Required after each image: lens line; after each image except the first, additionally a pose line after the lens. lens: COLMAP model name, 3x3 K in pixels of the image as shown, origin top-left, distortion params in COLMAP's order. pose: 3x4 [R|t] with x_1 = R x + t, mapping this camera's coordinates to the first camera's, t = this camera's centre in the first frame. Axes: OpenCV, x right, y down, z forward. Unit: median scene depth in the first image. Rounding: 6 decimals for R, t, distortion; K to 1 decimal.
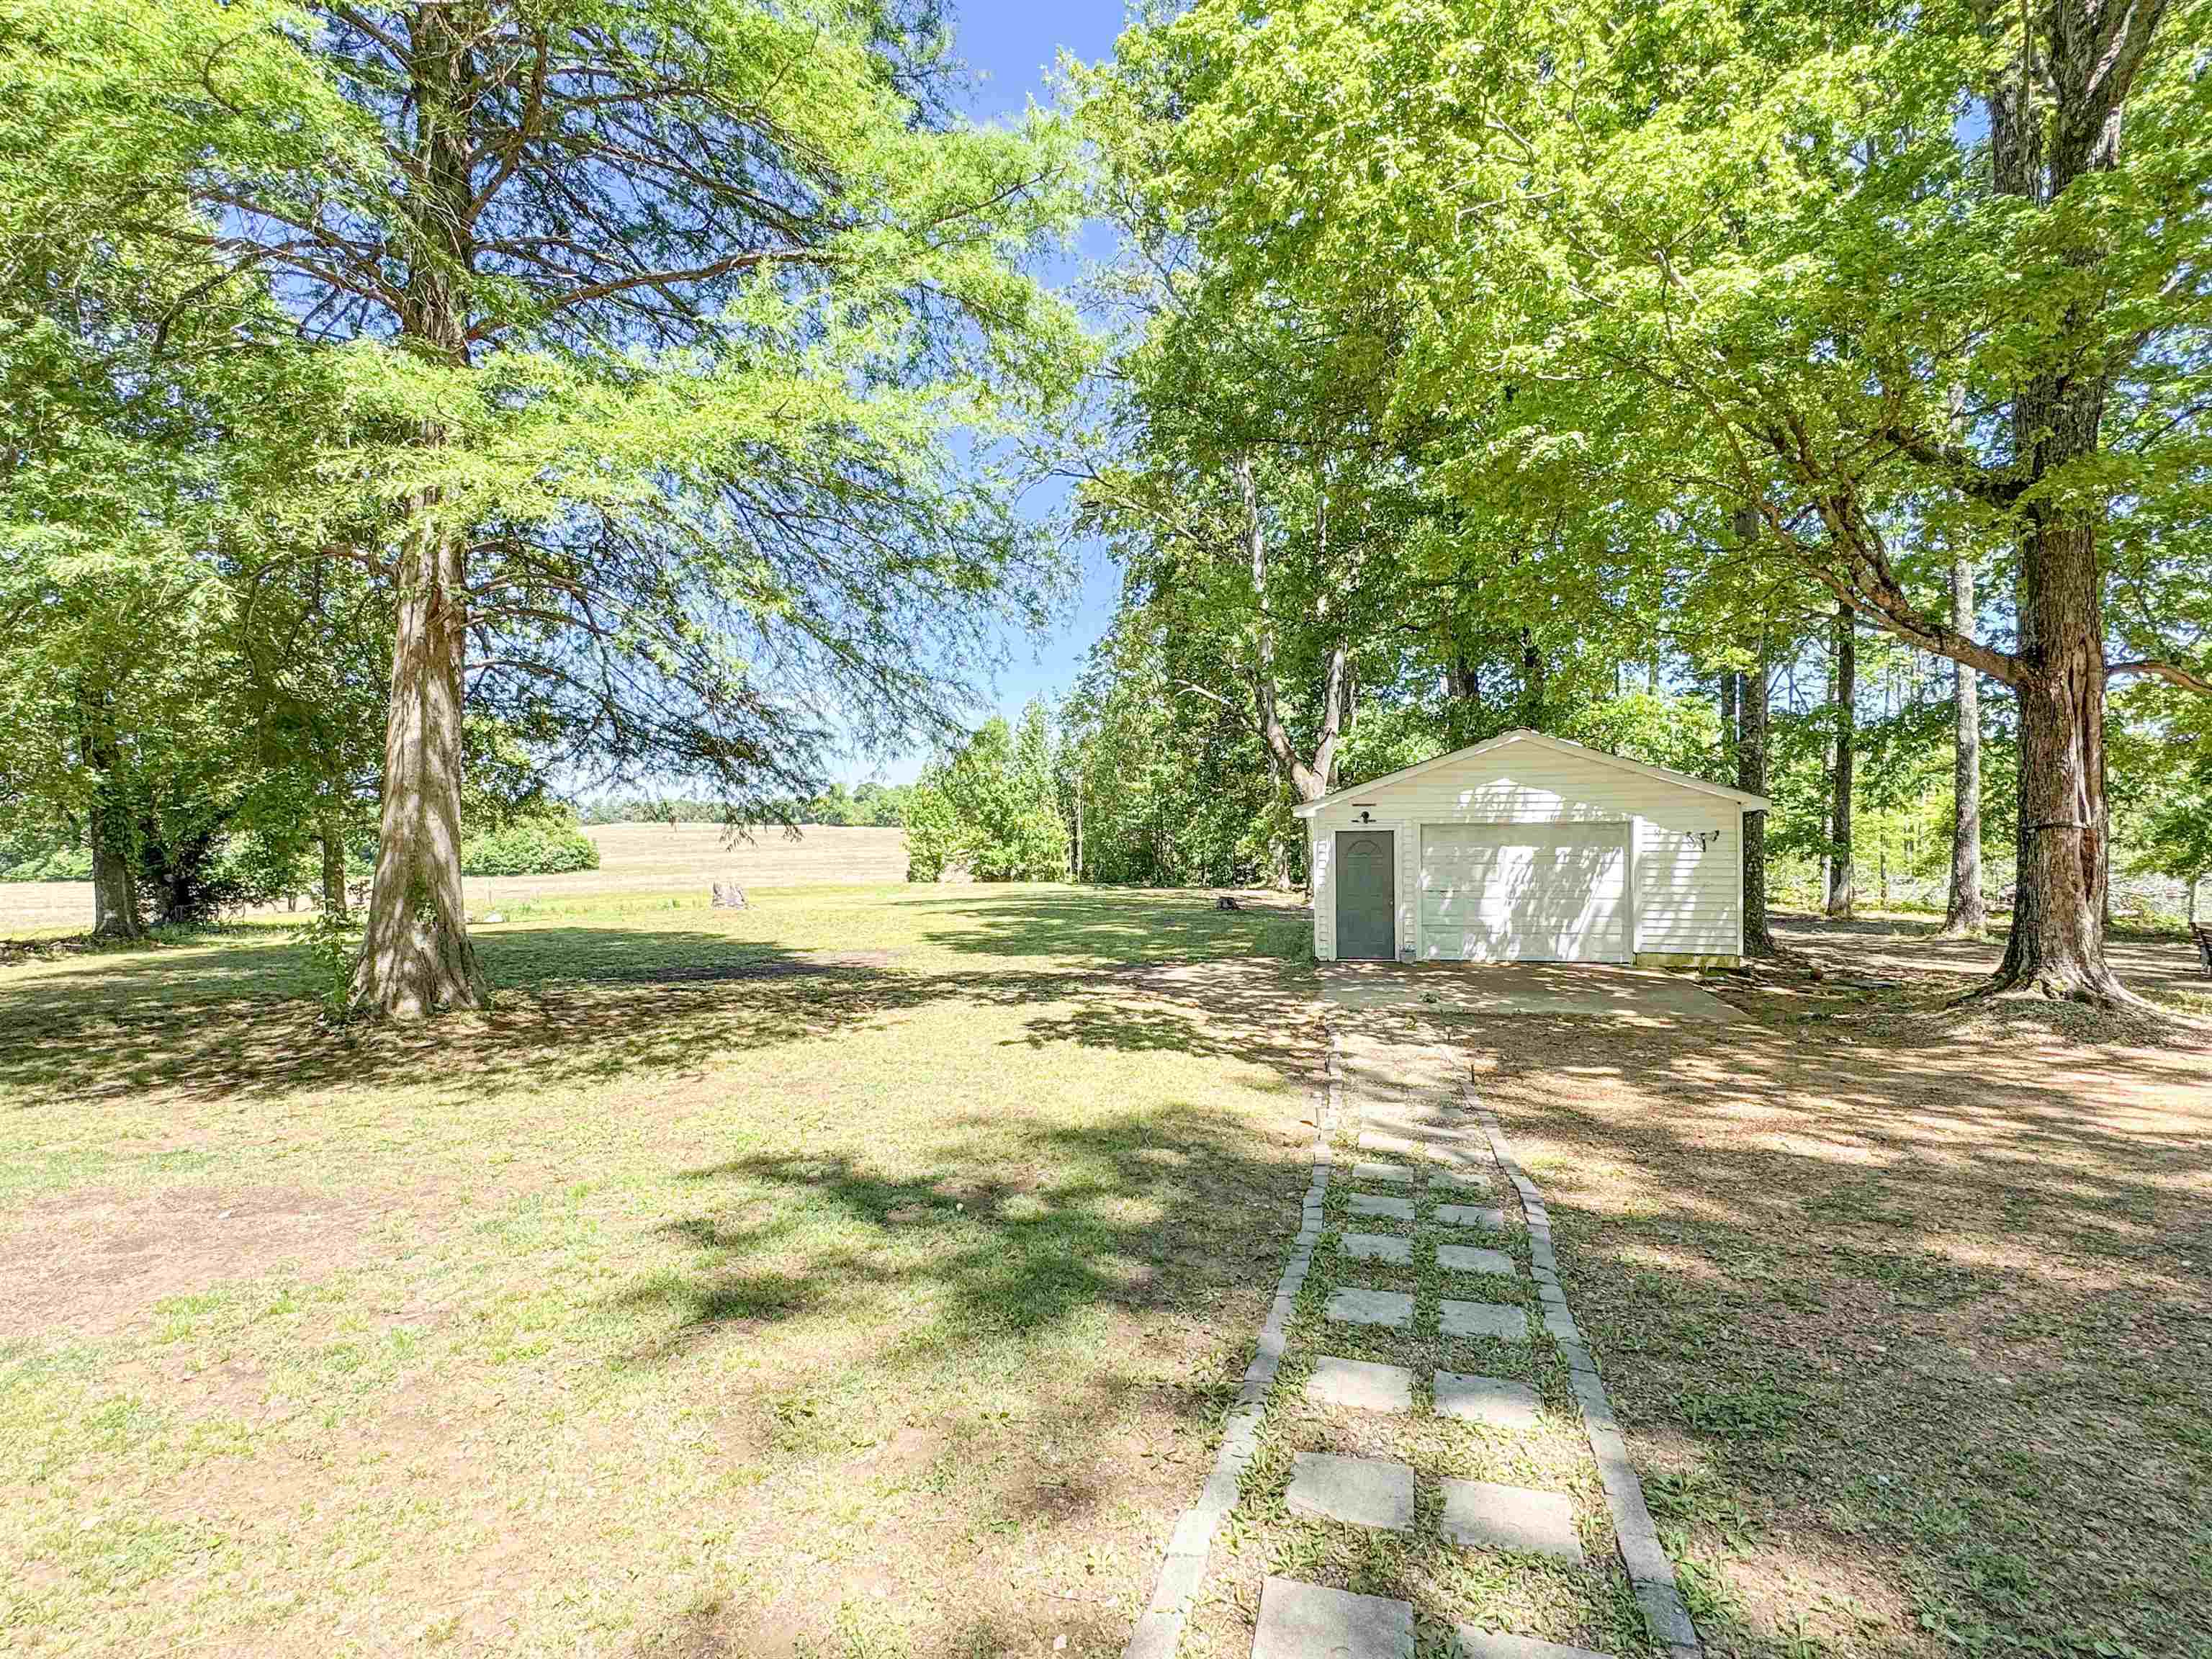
lens RADIAL K [[1053.9, 0, 1107.7], [0, 1053.9, 832.3], [0, 0, 1]] dist [-0.002779, 0.000004]
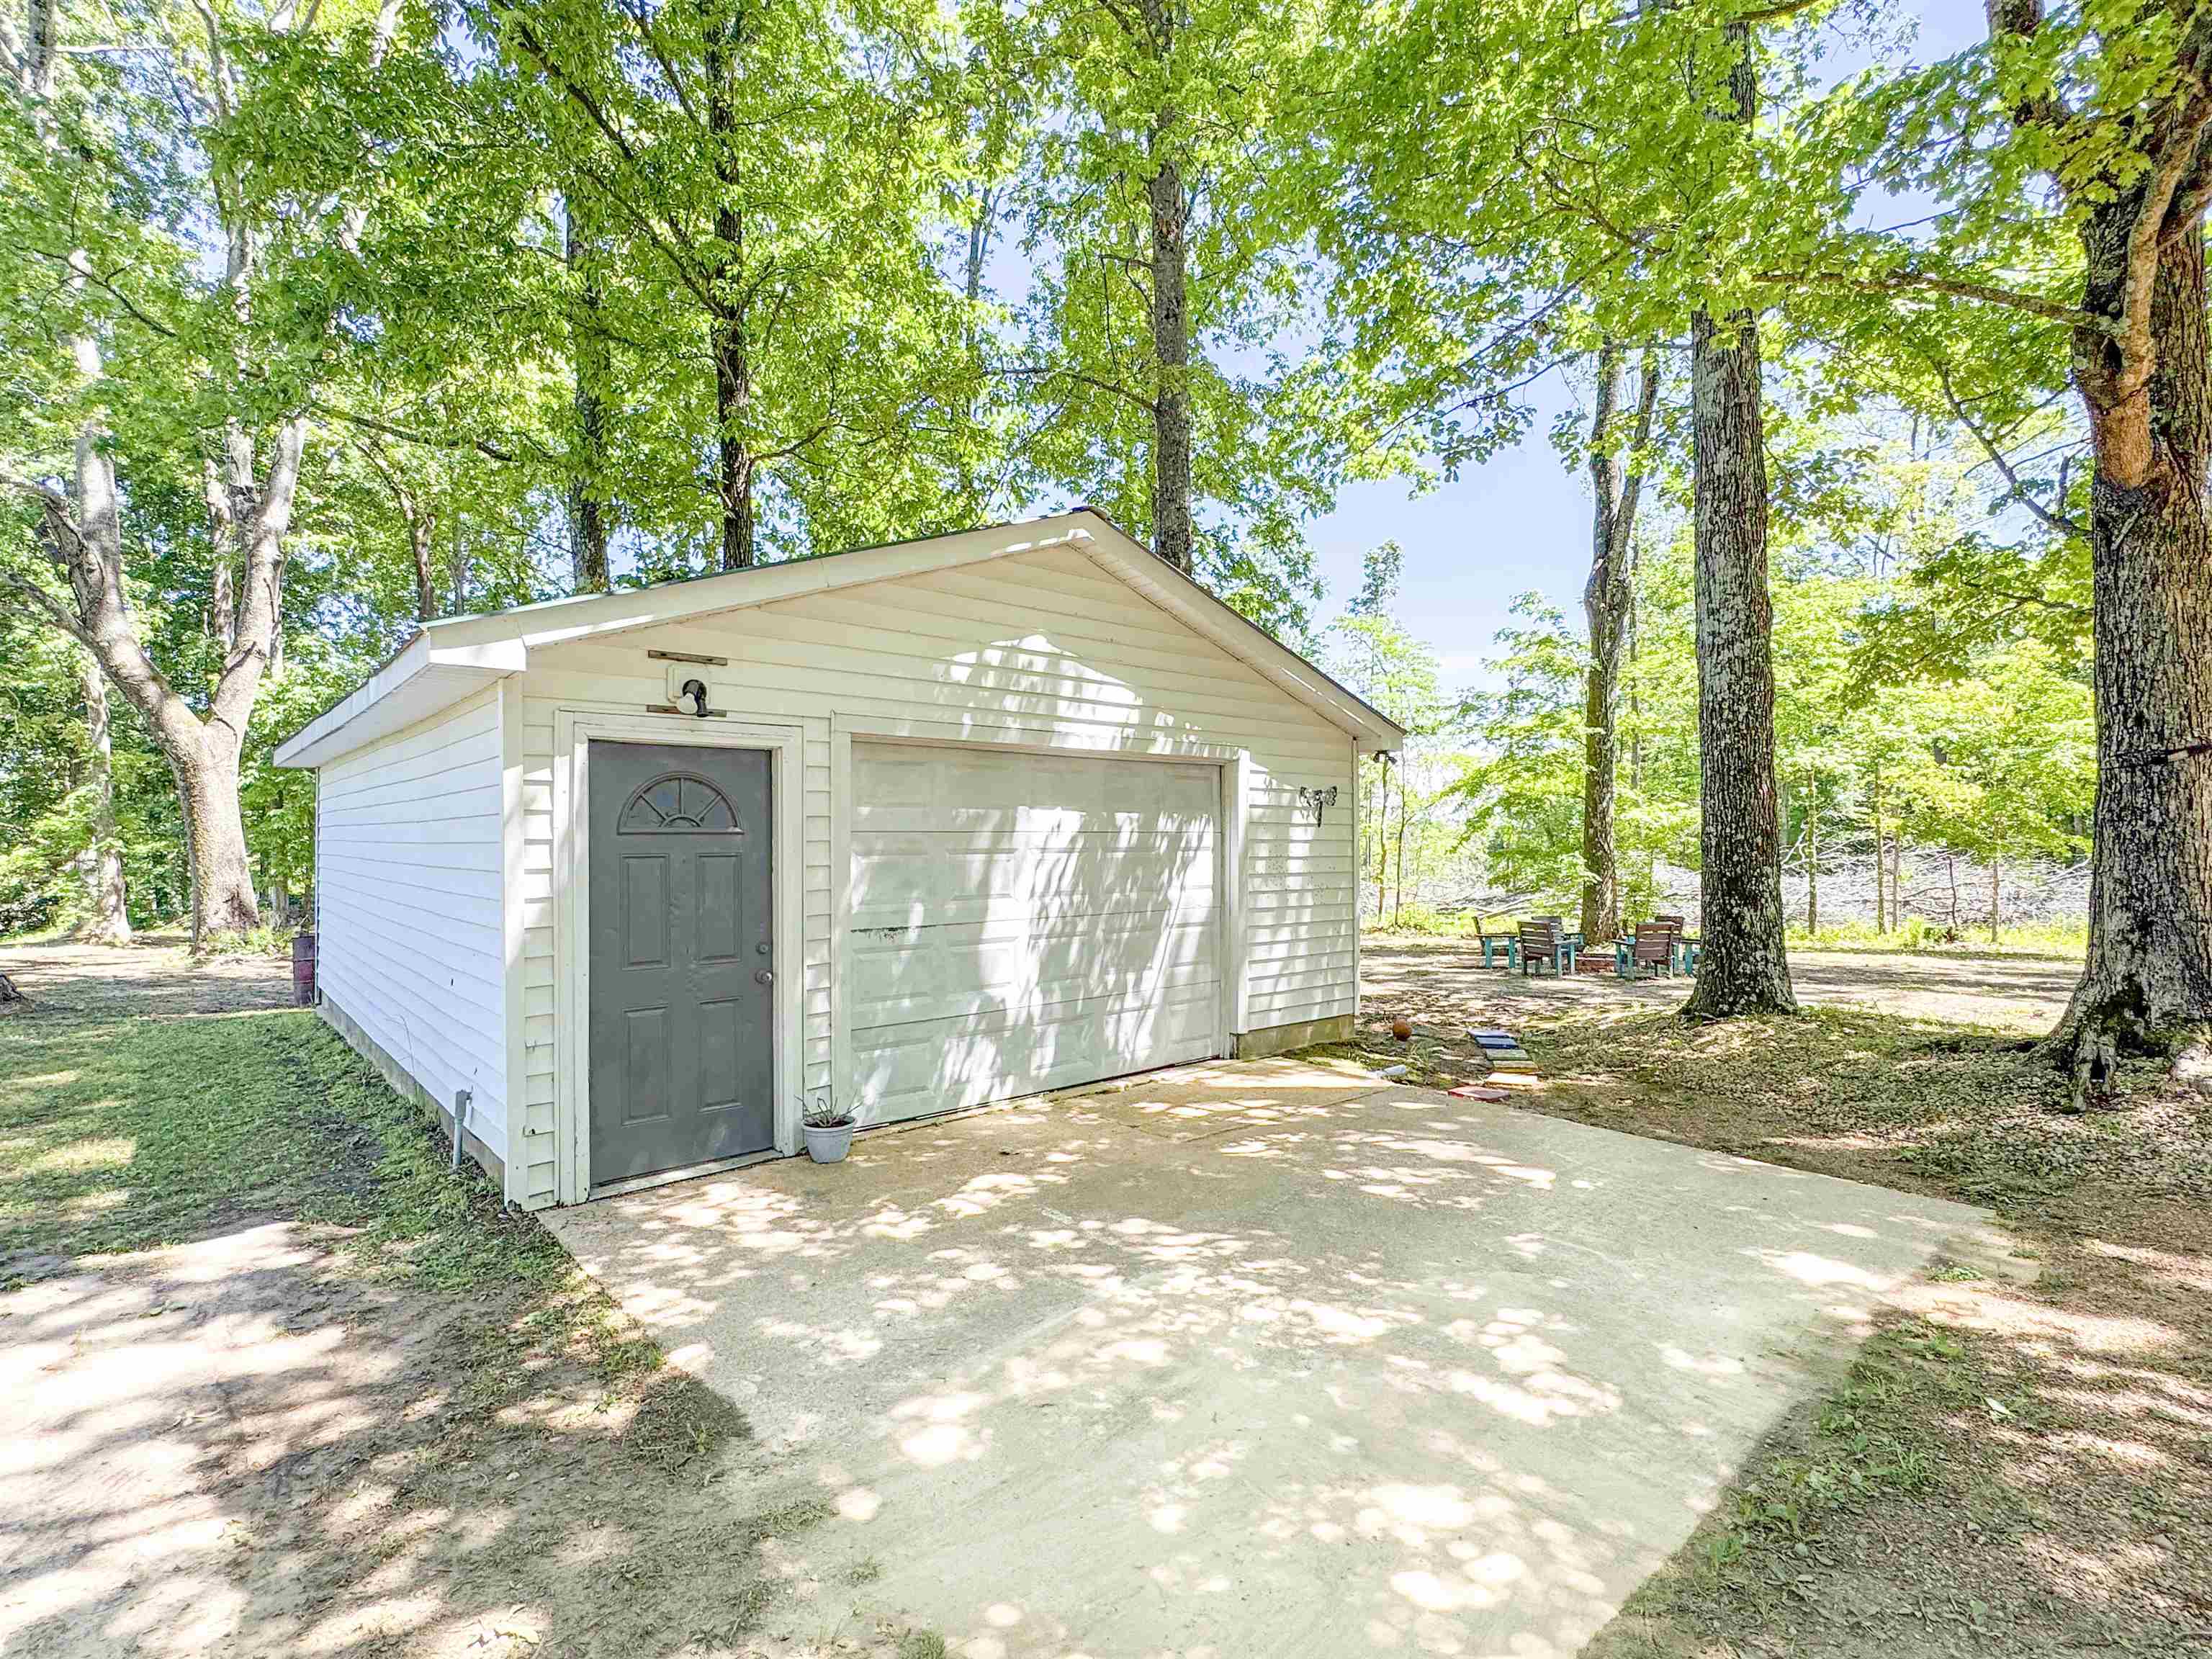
lens RADIAL K [[1010.5, 0, 1106.0], [0, 1010.5, 829.5], [0, 0, 1]] dist [0.013406, 0.000093]
pose [[0.576616, 0.016064, 0.816857, 0.075743], [0.006183, 0.999692, -0.024024, 0.031529], [-0.816992, 0.018903, 0.576339, 0.744056]]
